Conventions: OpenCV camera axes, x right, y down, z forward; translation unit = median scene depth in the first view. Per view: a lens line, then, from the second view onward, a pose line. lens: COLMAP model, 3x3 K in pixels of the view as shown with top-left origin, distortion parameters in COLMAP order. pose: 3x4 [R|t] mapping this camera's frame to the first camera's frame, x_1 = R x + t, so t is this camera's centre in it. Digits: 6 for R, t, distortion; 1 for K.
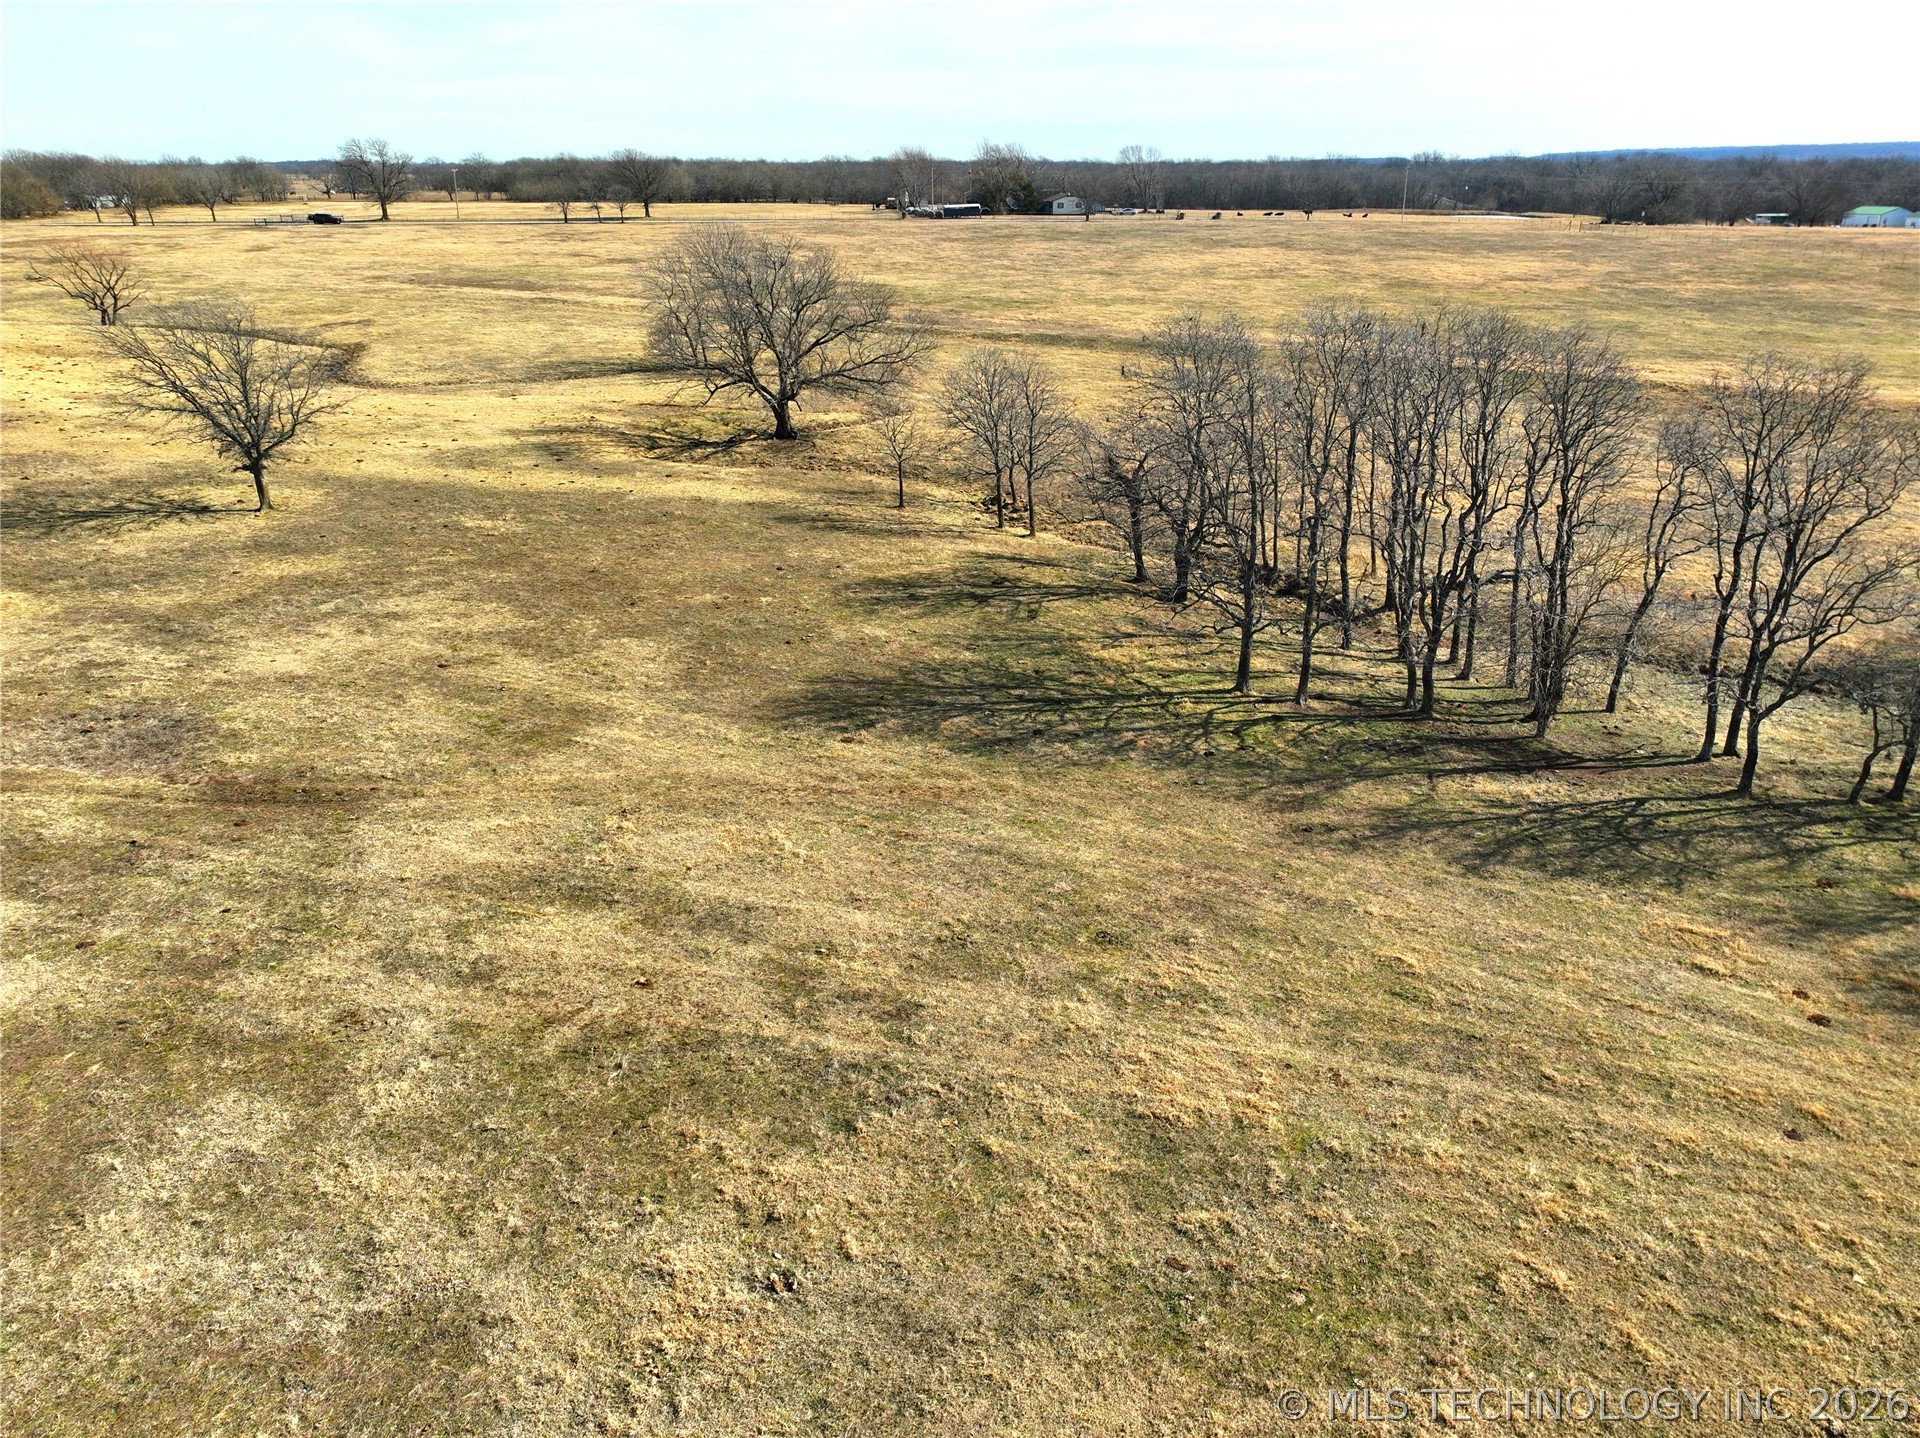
lens RADIAL K [[1343.2, 0, 959.5], [0, 1343.2, 718.4], [0, 0, 1]] dist [0.010201, 0.000677]
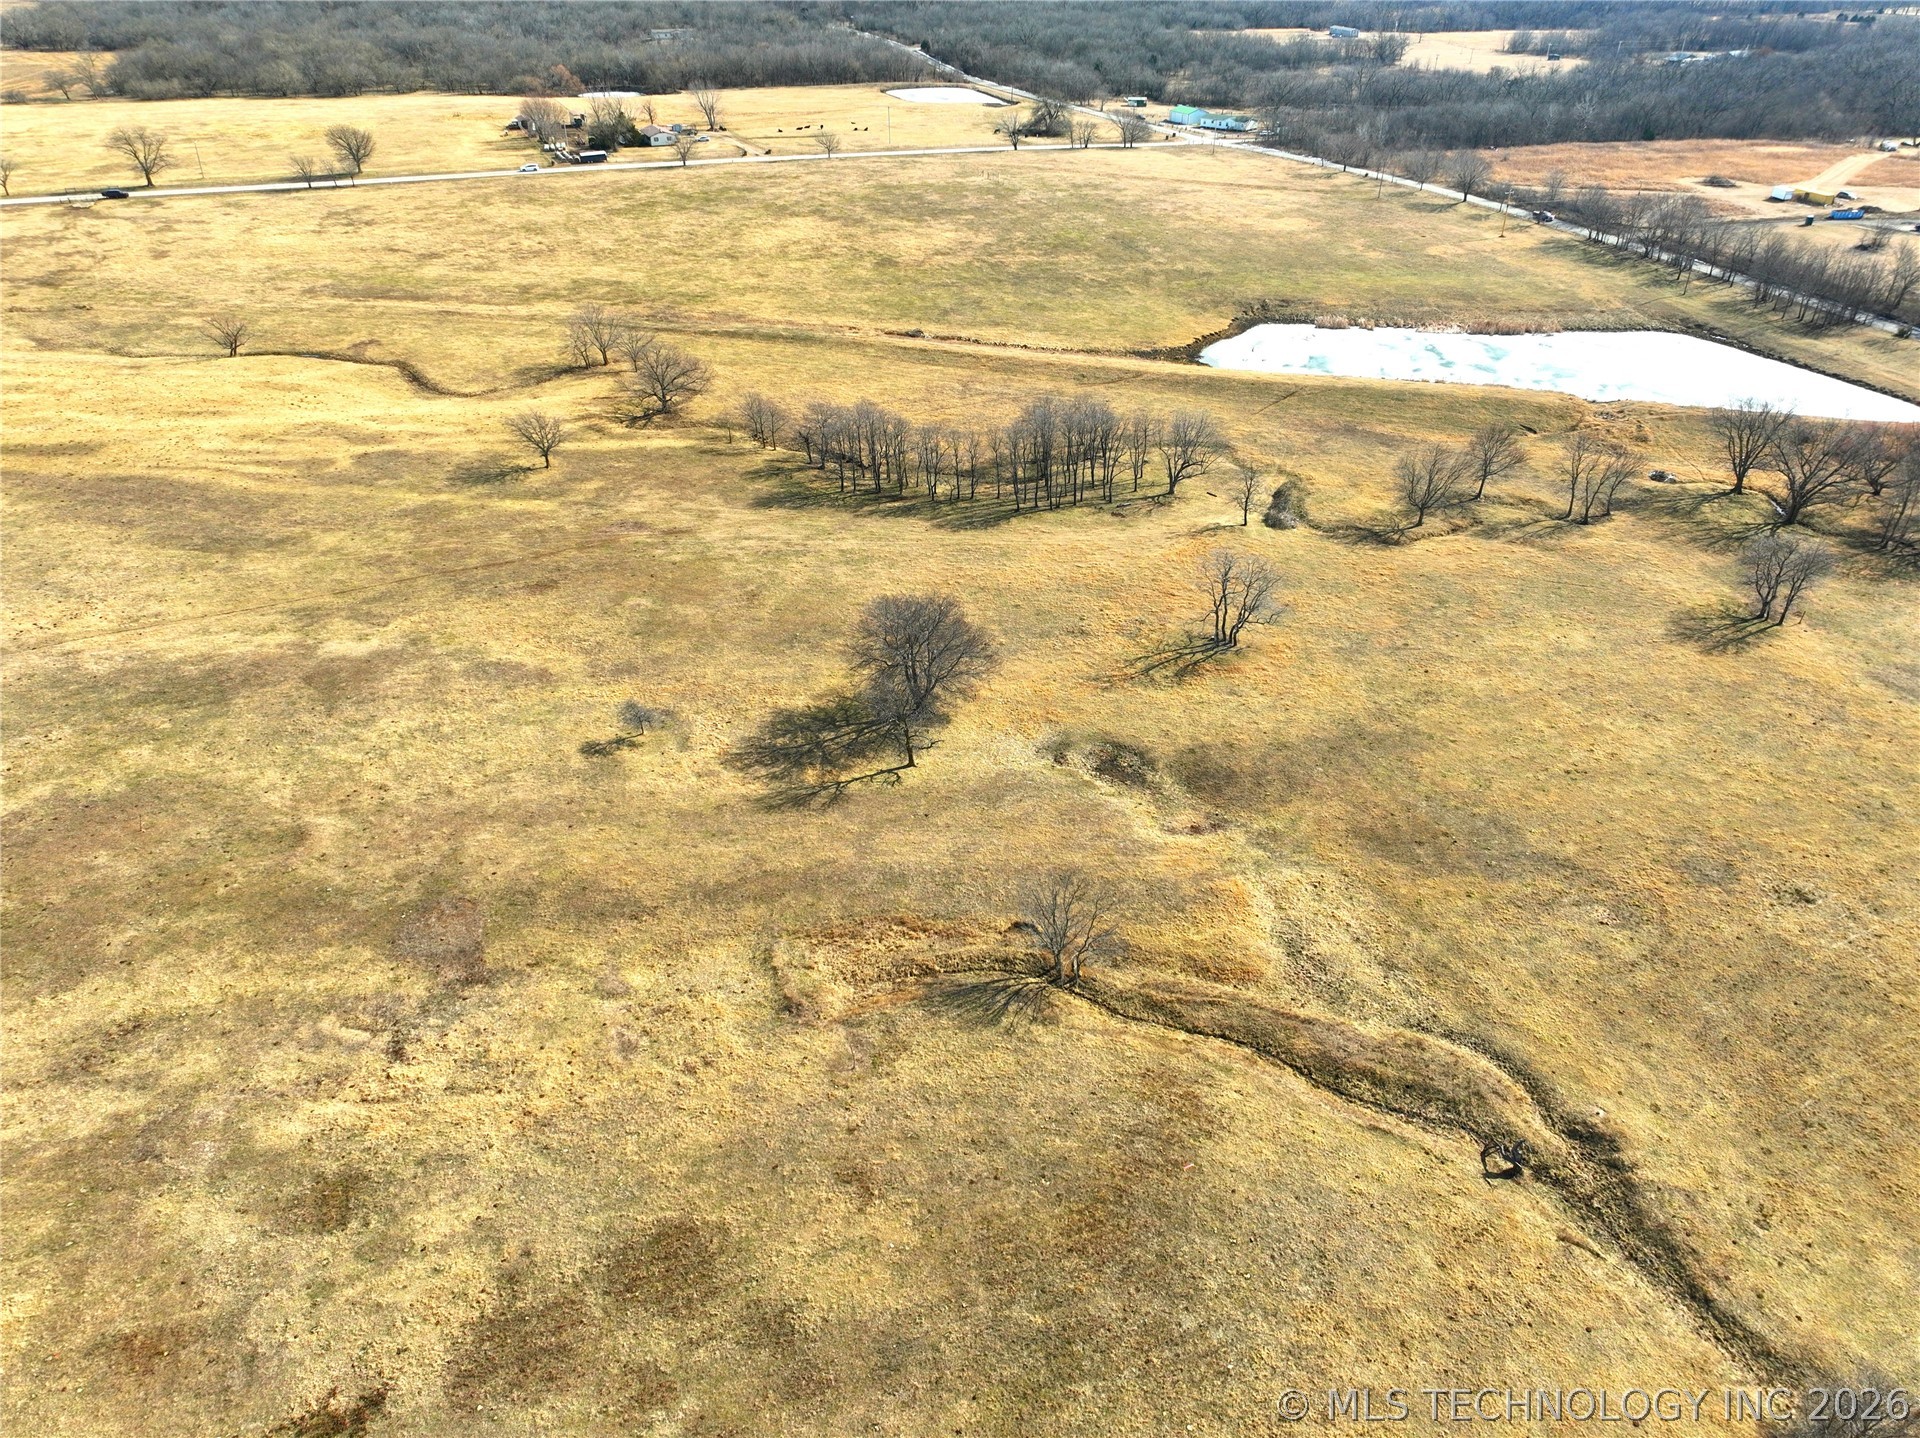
lens RADIAL K [[1343.2, 0, 959.3], [0, 1343.2, 719.1], [0, 0, 1]] dist [0.010201, 0.000677]
pose [[0.944416, -0.163447, 0.285243, -0.880909], [0.114336, 0.976786, 0.181153, -0.045072], [-0.308230, -0.138470, 0.941180, -3.692643]]
